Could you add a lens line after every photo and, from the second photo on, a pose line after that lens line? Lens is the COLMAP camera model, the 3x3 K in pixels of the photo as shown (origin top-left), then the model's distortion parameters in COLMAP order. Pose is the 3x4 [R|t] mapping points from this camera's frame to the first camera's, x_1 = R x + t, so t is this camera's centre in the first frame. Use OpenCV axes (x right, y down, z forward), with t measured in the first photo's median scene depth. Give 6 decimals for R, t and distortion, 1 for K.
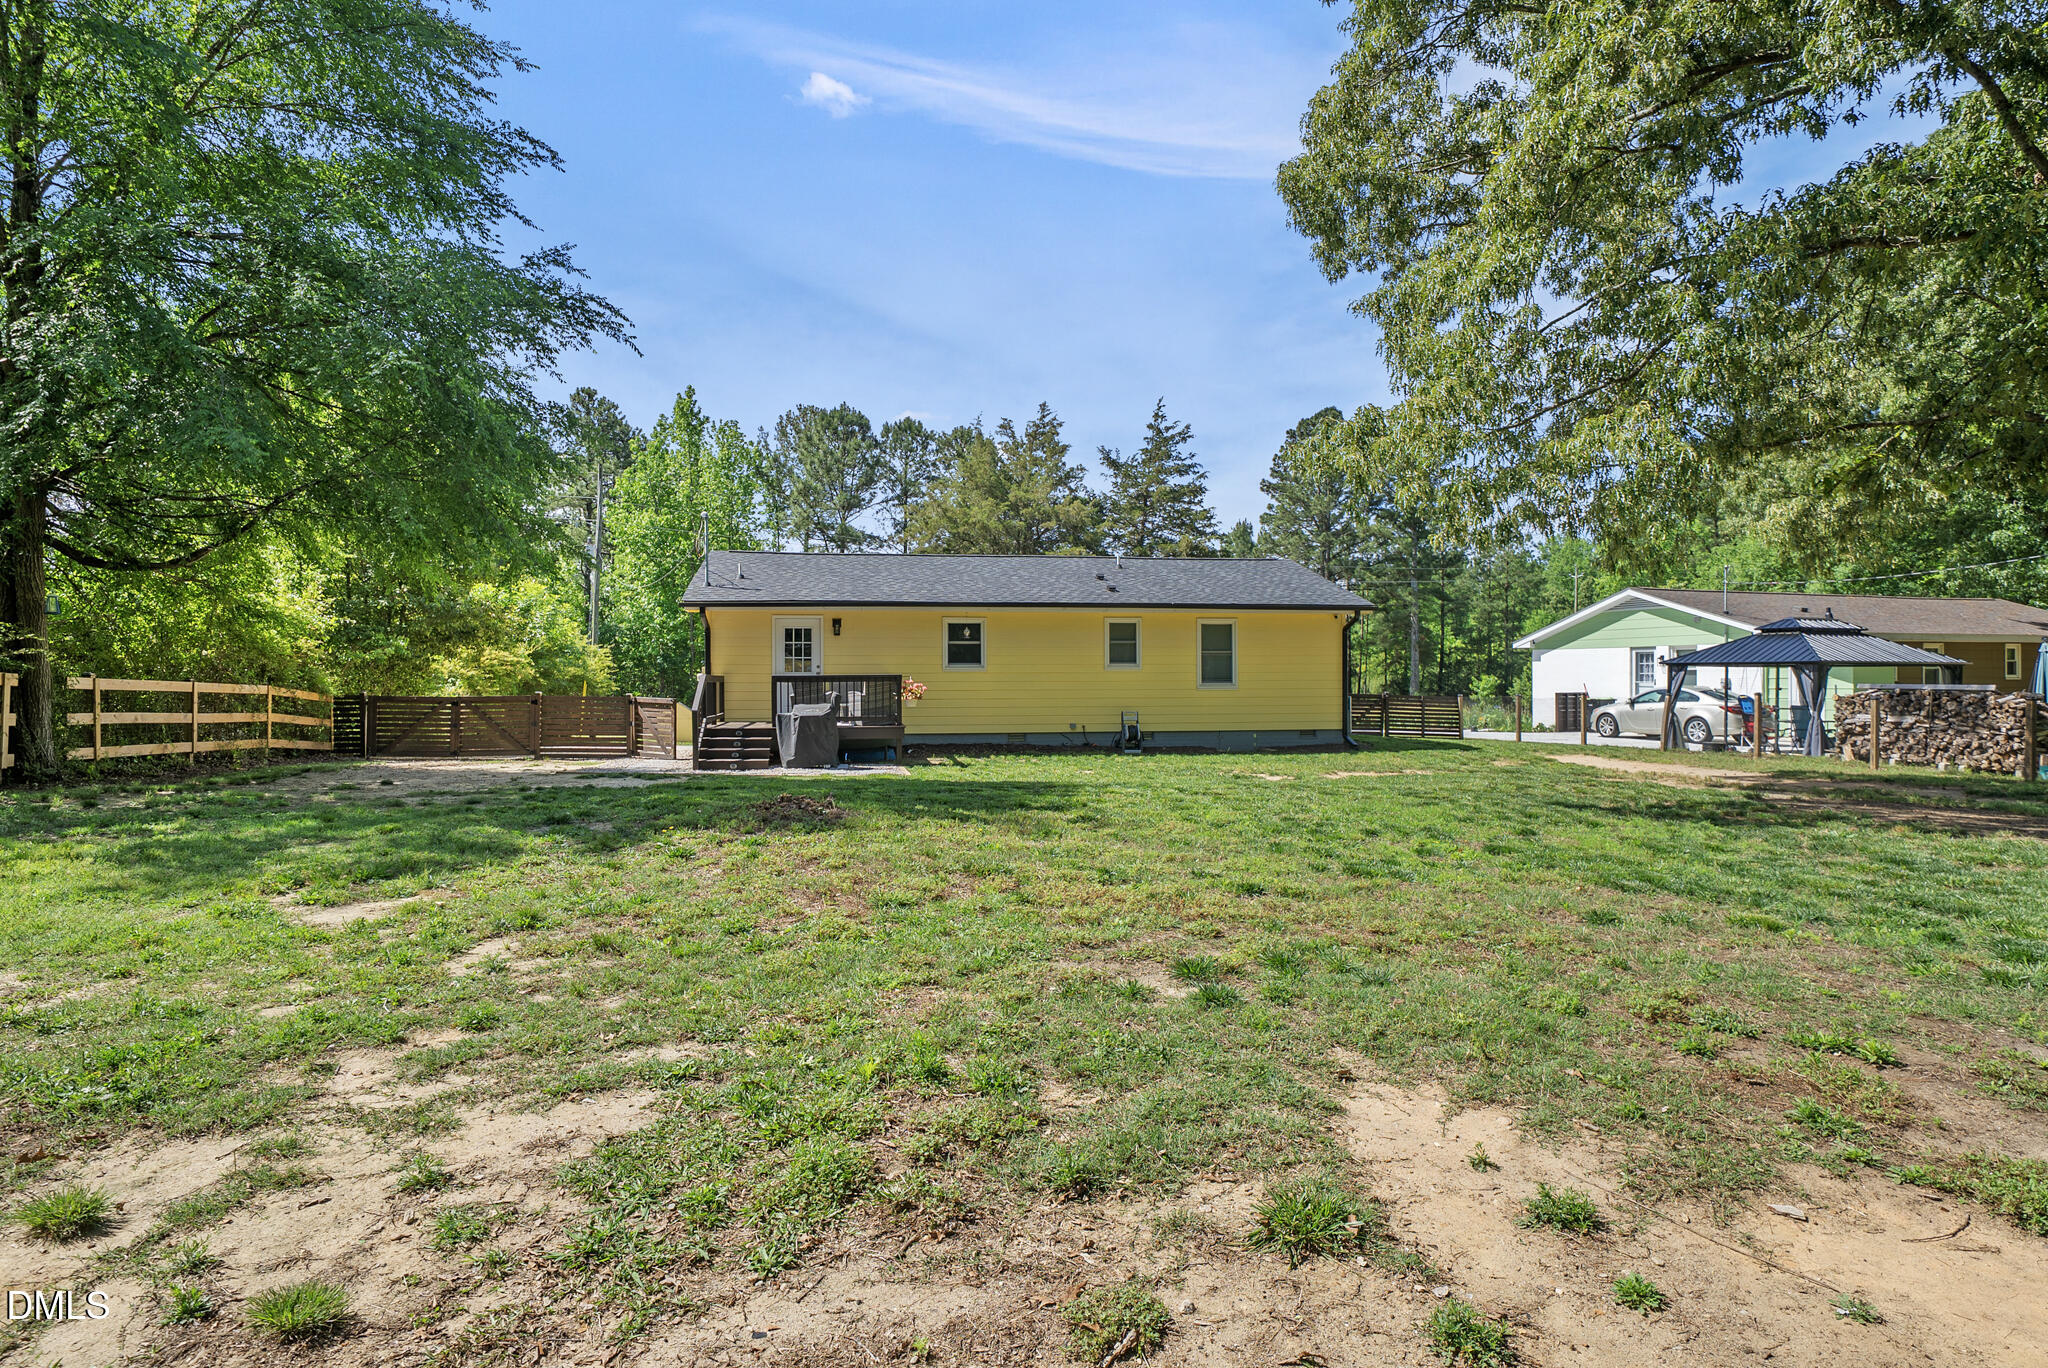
lens RADIAL K [[1114.9, 0, 1024.1], [0, 1114.9, 682.2], [0, 0, 1]] dist [0.005027, 0.000800]
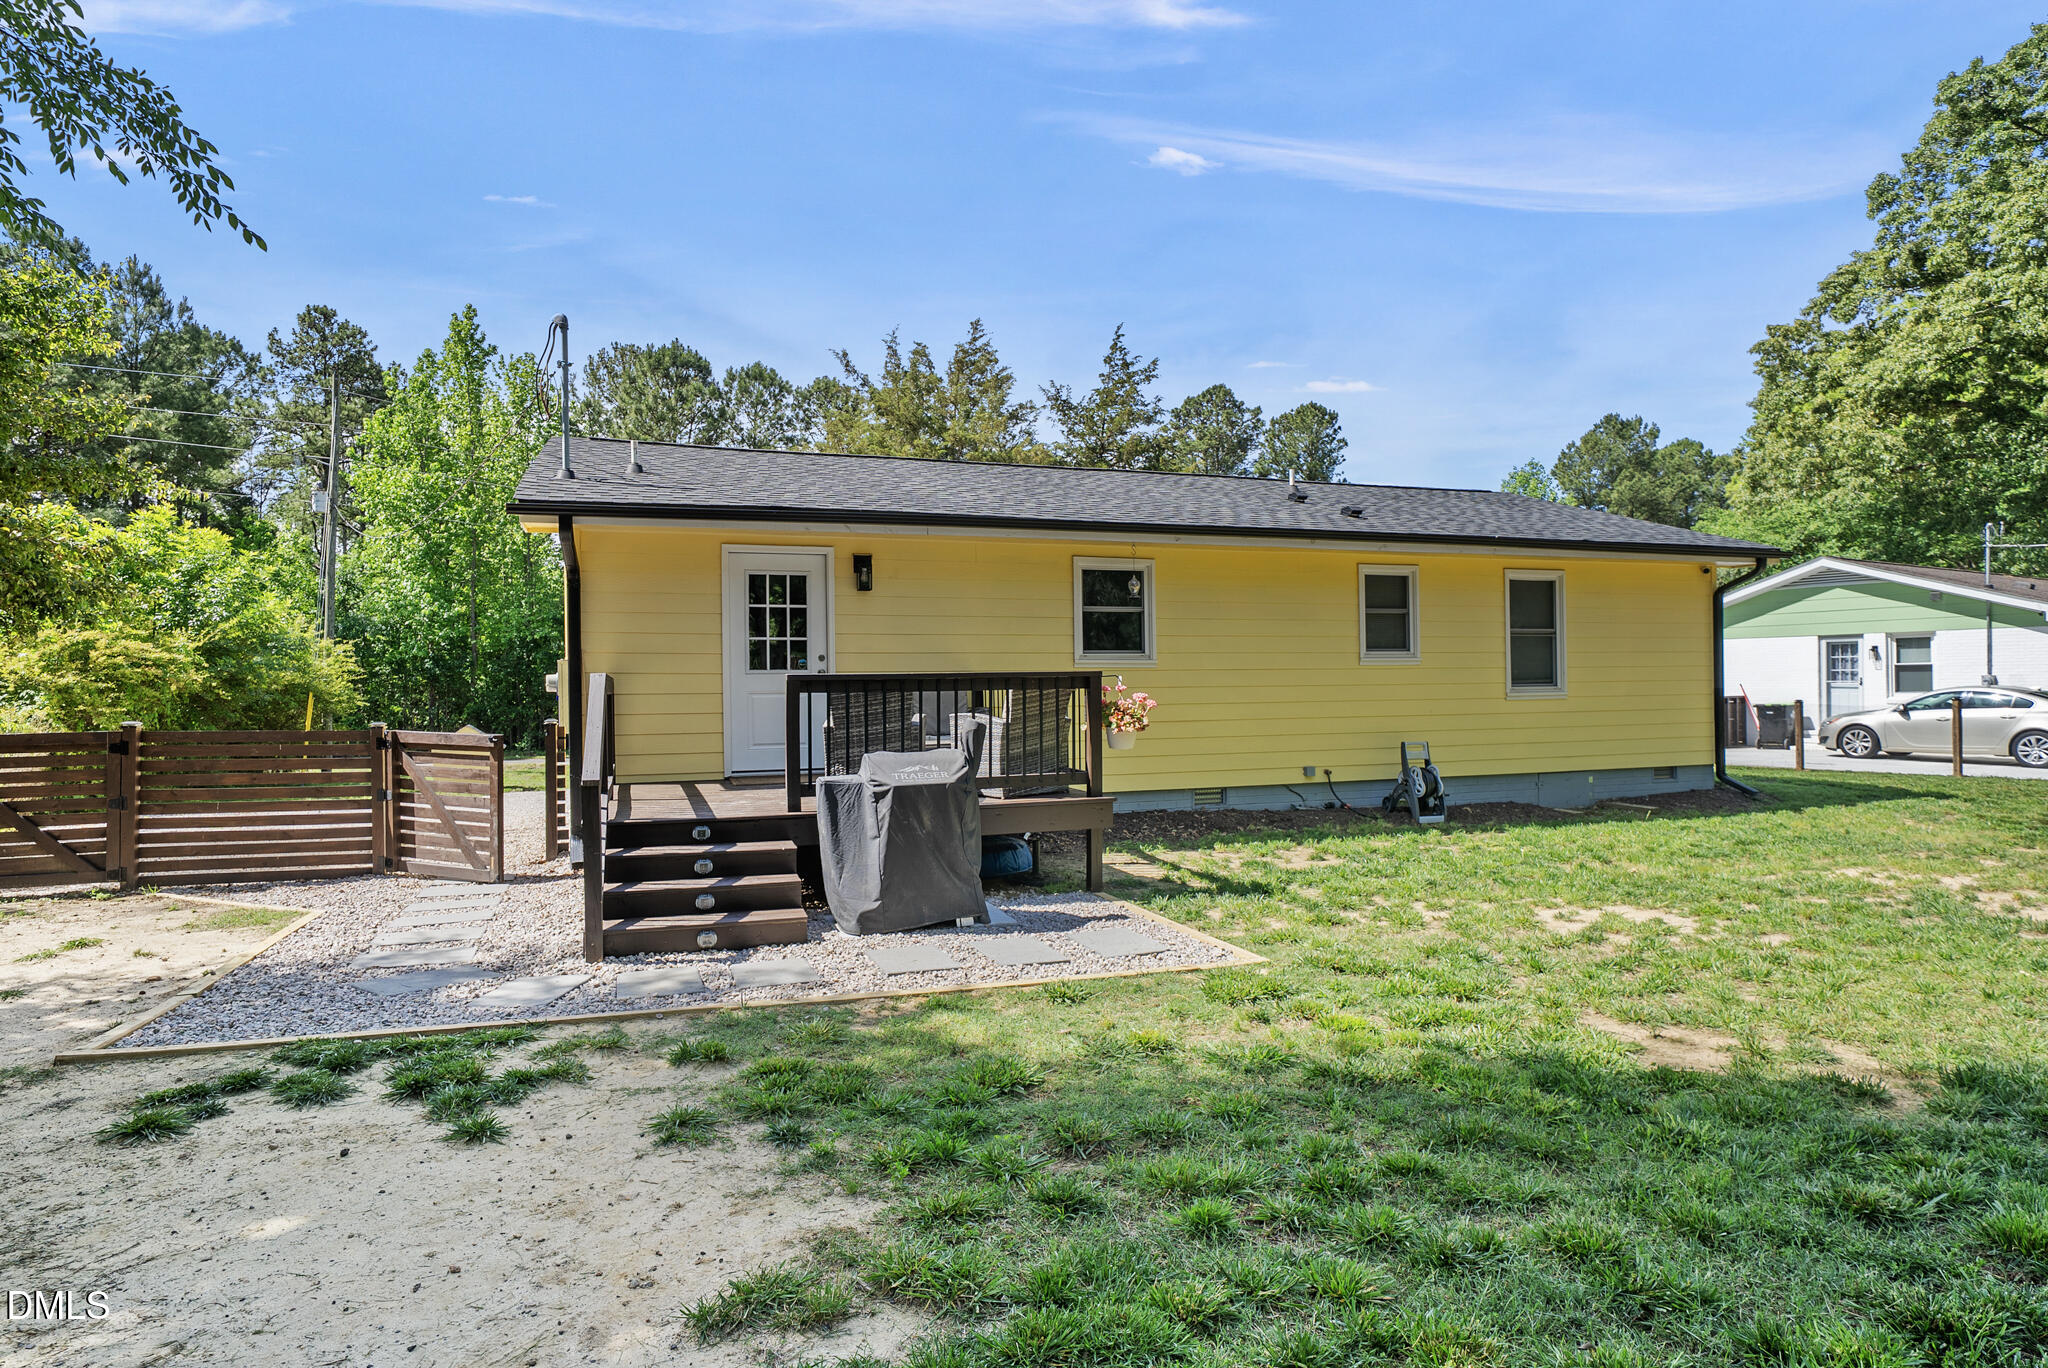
lens RADIAL K [[1114.9, 0, 1023.4], [0, 1114.9, 683.8], [0, 0, 1]] dist [0.005027, 0.000800]
pose [[0.984133, -0.007629, 0.177266, -0.122775], [0.008423, 0.999958, -0.003730, -0.000440], [-0.177230, 0.005164, 0.984156, 0.351563]]
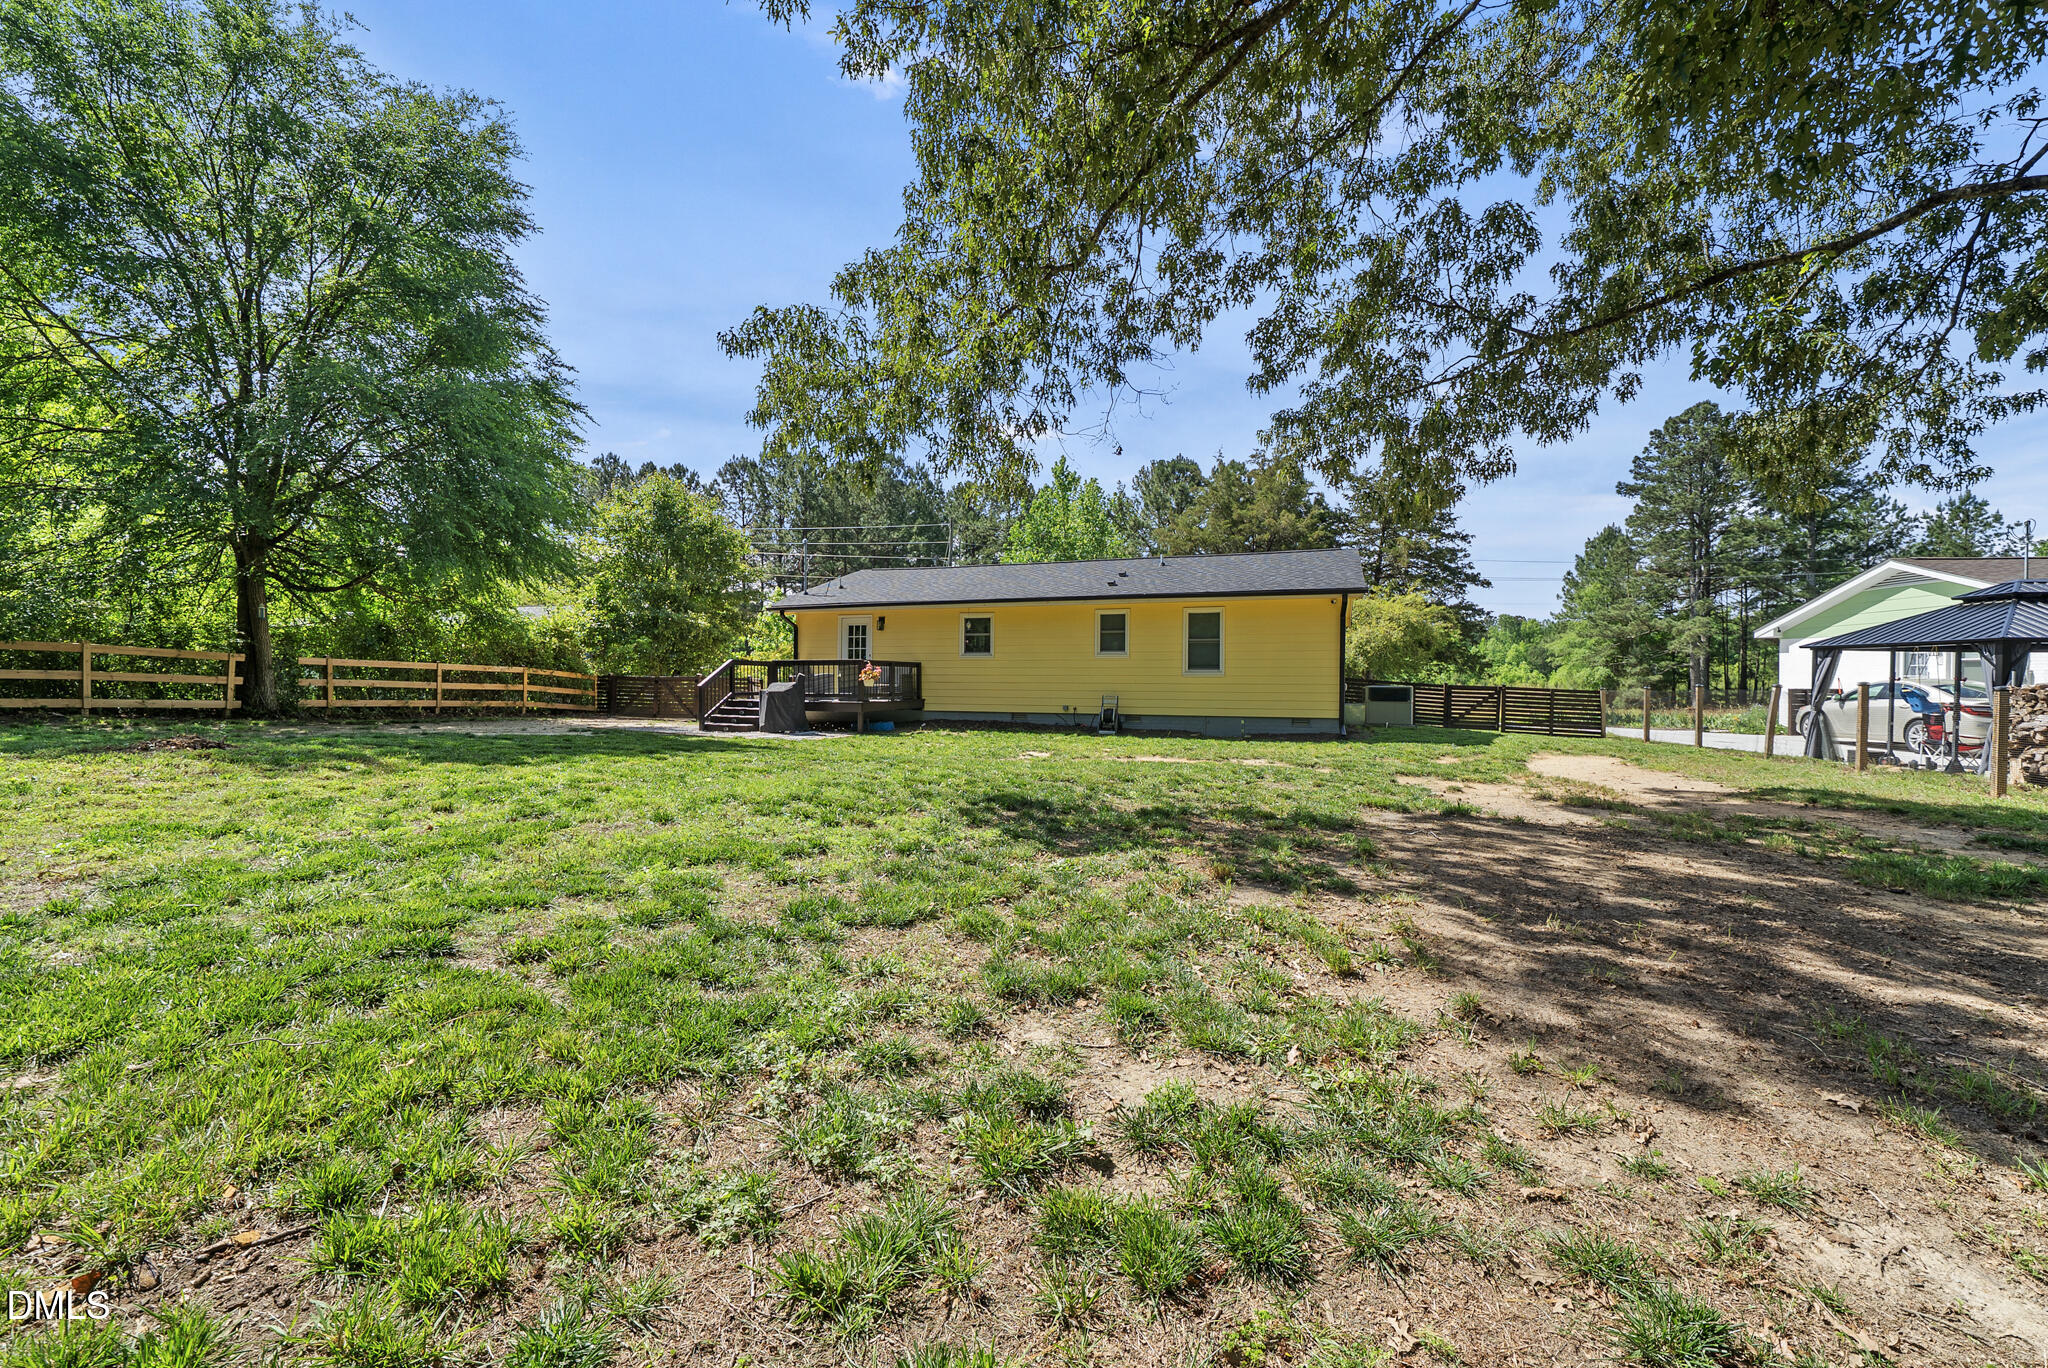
lens RADIAL K [[844.8, 0, 1024.1], [0, 844.8, 679.5], [0, 0, 1]] dist [-0.001412, -0.000081]
pose [[0.878705, 0.007822, -0.477301, 0.281926], [-0.008328, 0.999965, 0.001055, 0.007265], [0.477292, 0.003048, 0.878739, 0.162870]]
